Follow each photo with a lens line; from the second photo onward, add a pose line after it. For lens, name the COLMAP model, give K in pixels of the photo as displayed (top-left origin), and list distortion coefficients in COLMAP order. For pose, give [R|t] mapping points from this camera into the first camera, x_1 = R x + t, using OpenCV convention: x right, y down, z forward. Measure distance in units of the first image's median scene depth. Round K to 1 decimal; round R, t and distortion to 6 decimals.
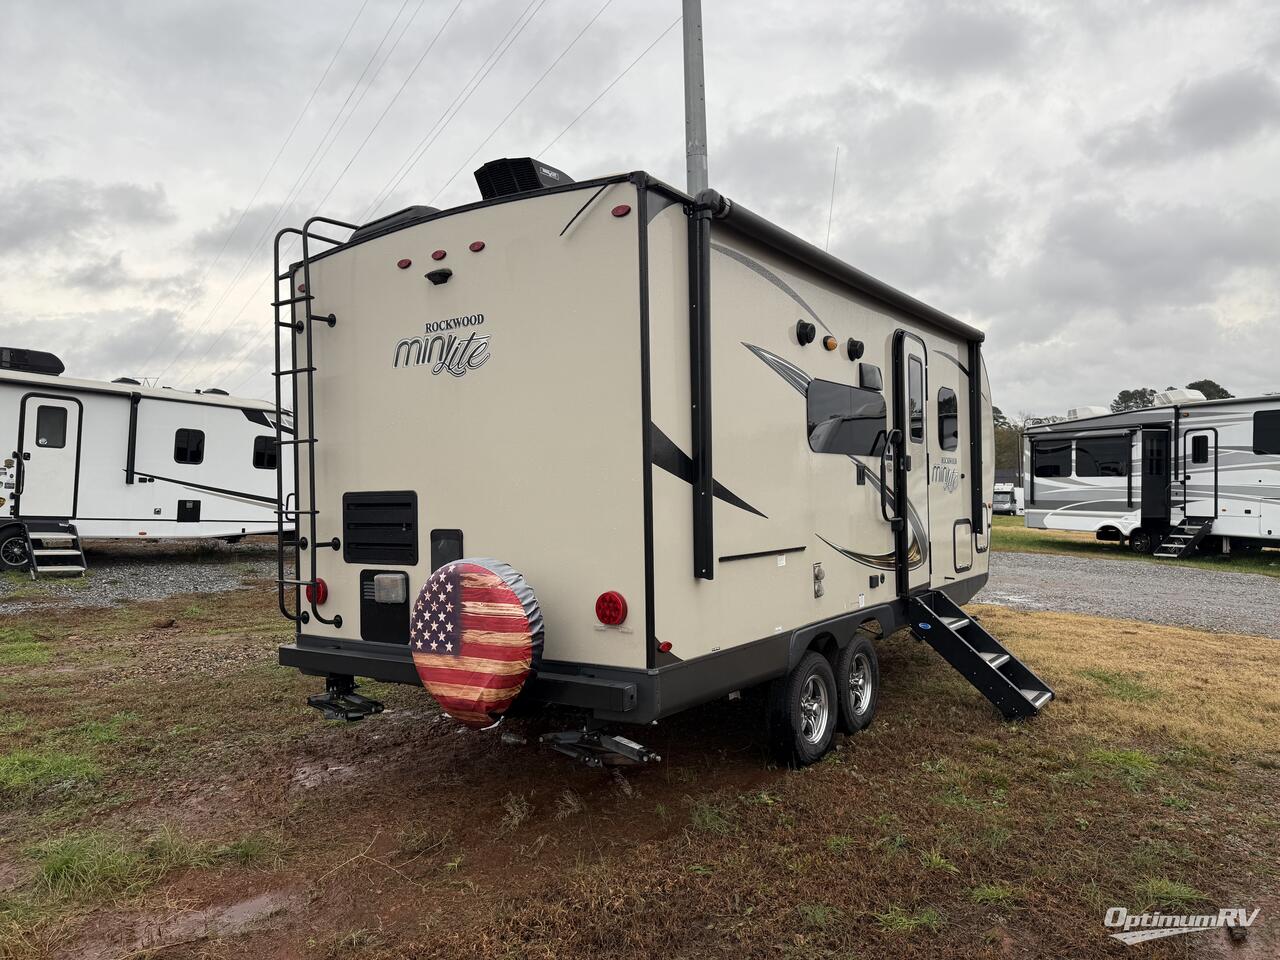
lens RADIAL K [[919.5, 0, 637.8], [0, 919.5, 483.0], [0, 0, 1]] dist [0.008778, -0.001130]
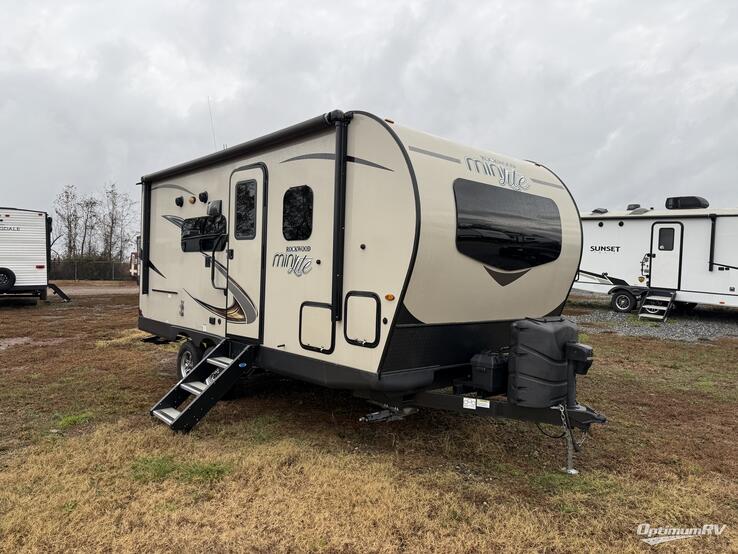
lens RADIAL K [[530.2, 0, 367.3], [0, 530.2, 279.4], [0, 0, 1]] dist [0.008778, -0.001130]
pose [[-0.232037, 0.023496, -0.972423, 0.562512], [-0.011650, 0.999569, 0.026932, -0.002981], [0.972637, 0.017578, -0.231664, 0.719733]]
